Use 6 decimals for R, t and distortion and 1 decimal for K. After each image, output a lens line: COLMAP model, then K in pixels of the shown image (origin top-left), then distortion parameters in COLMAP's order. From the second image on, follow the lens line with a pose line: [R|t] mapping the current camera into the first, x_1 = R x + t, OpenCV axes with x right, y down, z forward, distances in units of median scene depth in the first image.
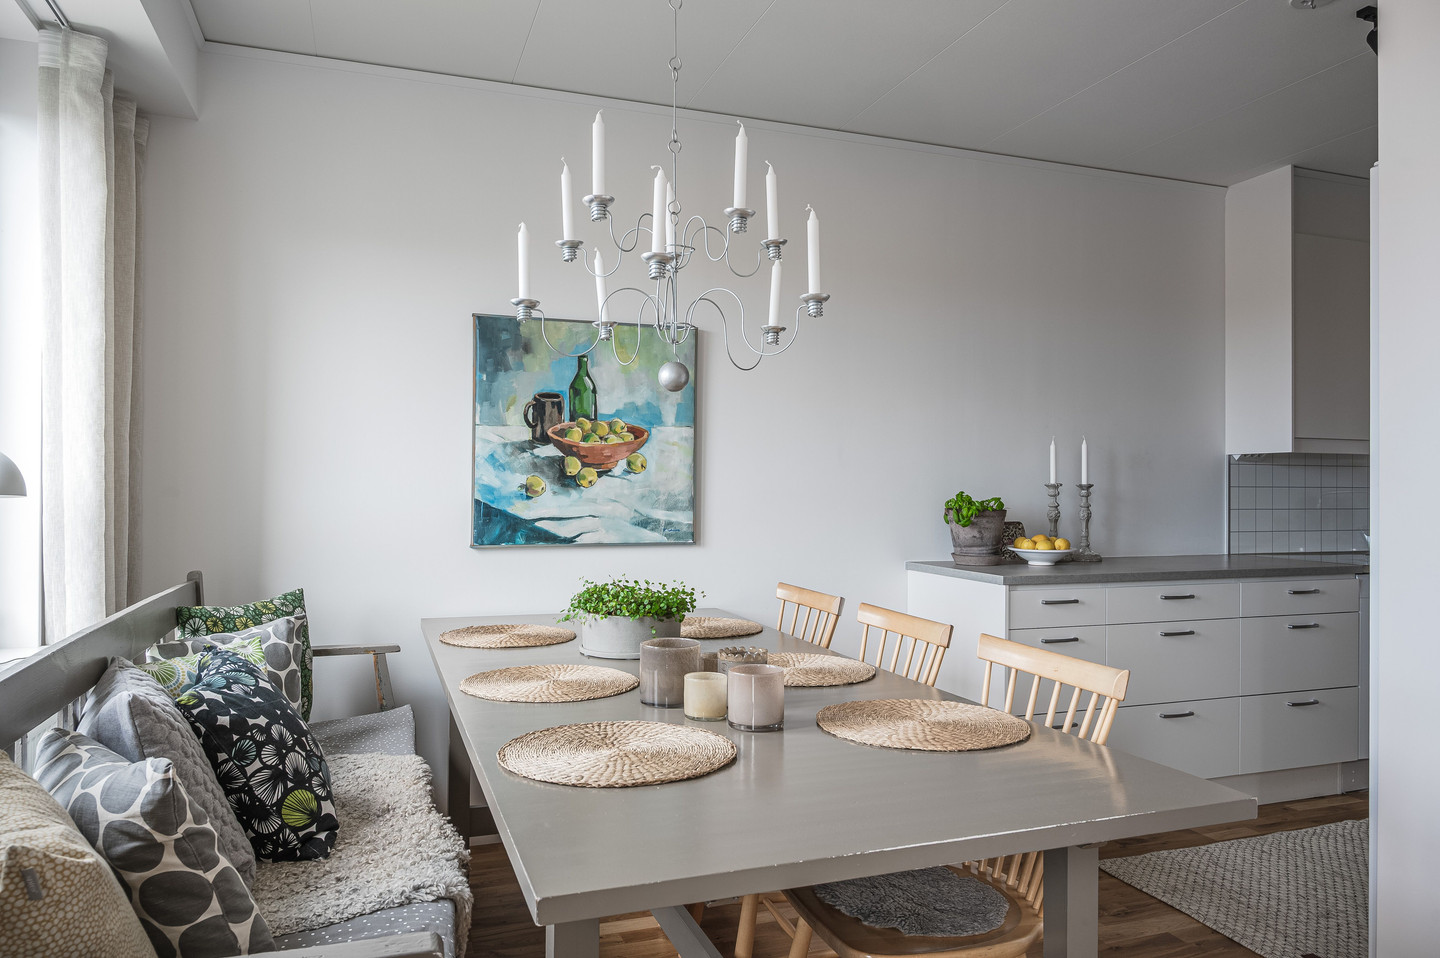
lens RADIAL K [[1000.2, 0, 720.0], [0, 1000.2, 479.0], [0, 0, 1]] dist [-0.030621, 0.002360]
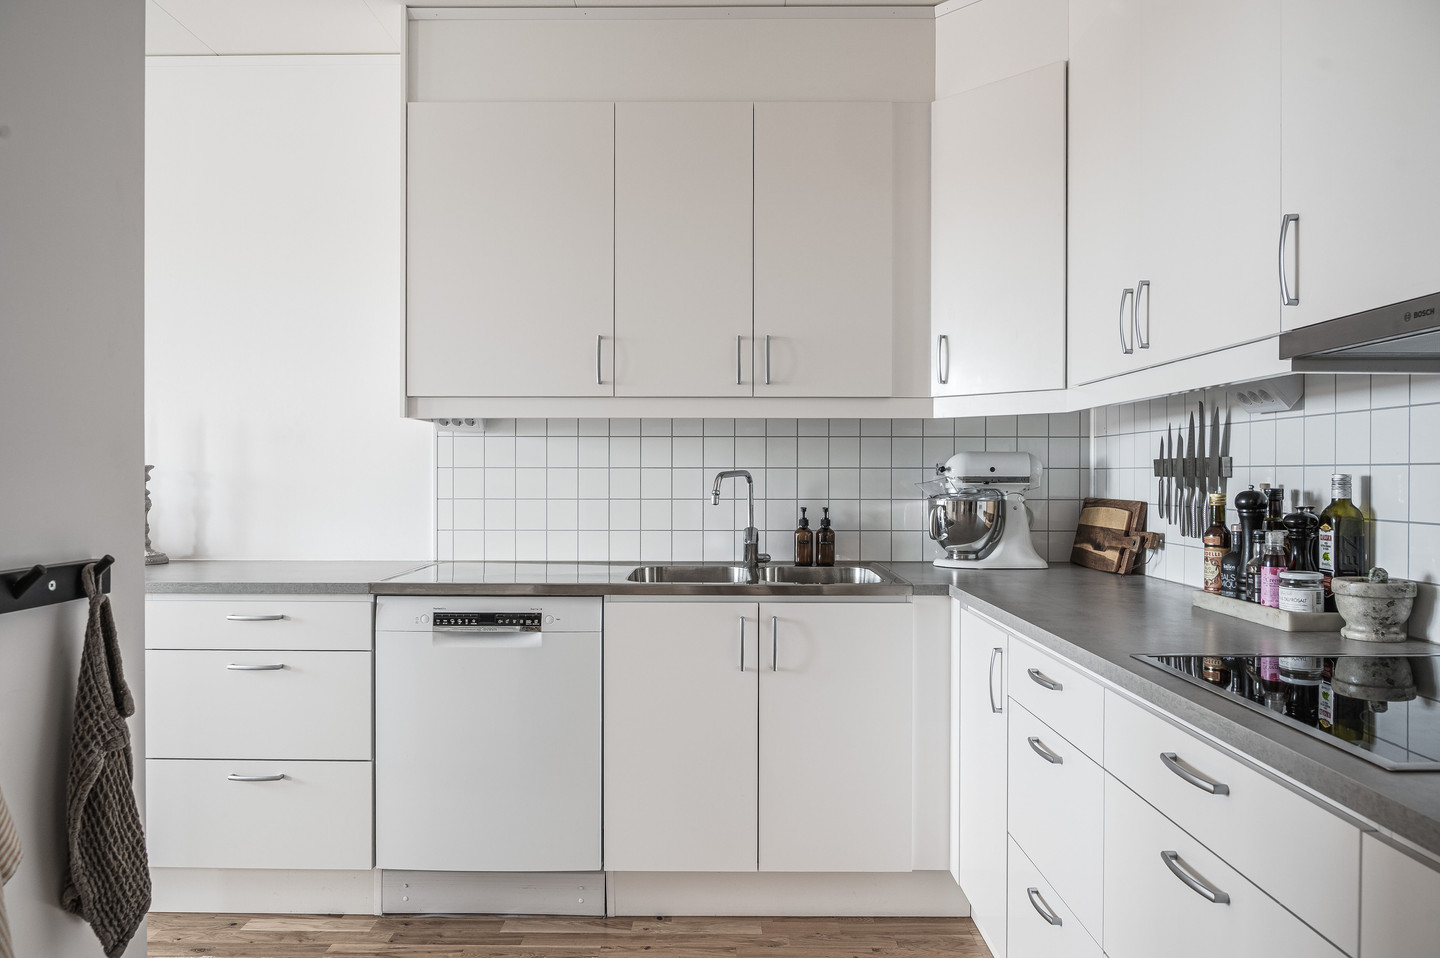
lens RADIAL K [[1000.2, 0, 720.0], [0, 1000.2, 479.0], [0, 0, 1]] dist [-0.030621, 0.002360]
pose [[0.943036, -0.002857, -0.332678, 1.243183], [0.006422, 0.999933, 0.009617, 0.013590], [0.332628, -0.011206, 0.942991, 0.498937]]
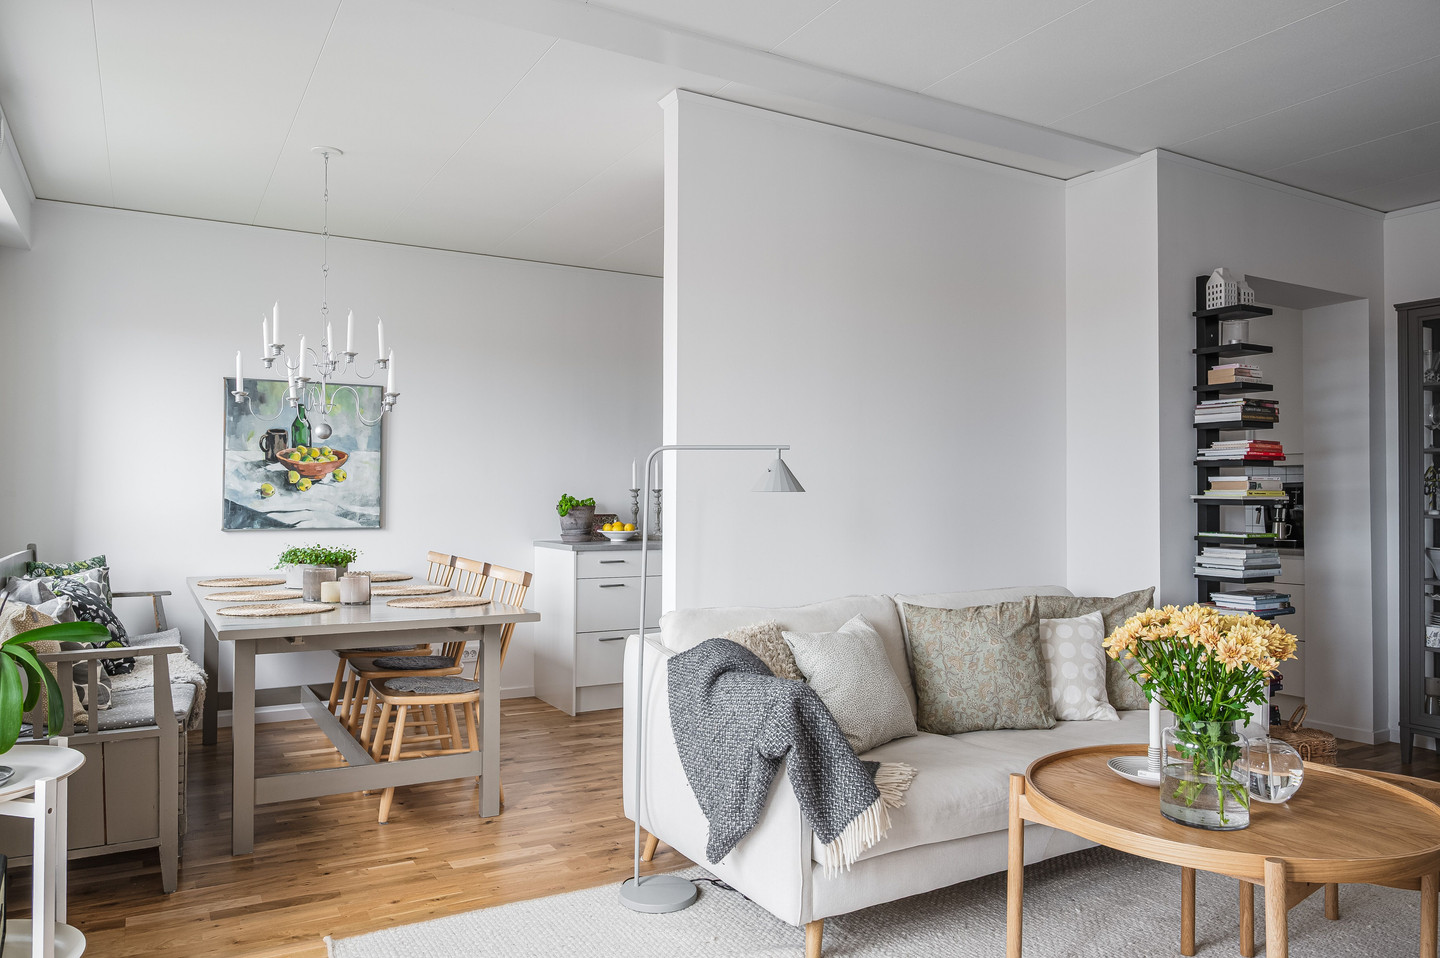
lens RADIAL K [[1000.2, 0, 720.0], [0, 1000.2, 479.0], [0, 0, 1]] dist [-0.030621, 0.002360]
pose [[0.982071, 0.000850, 0.188511, 0.205433], [0.000949, 0.999955, -0.009451, 0.004885], [-0.188511, 0.009460, 0.982026, -0.613534]]
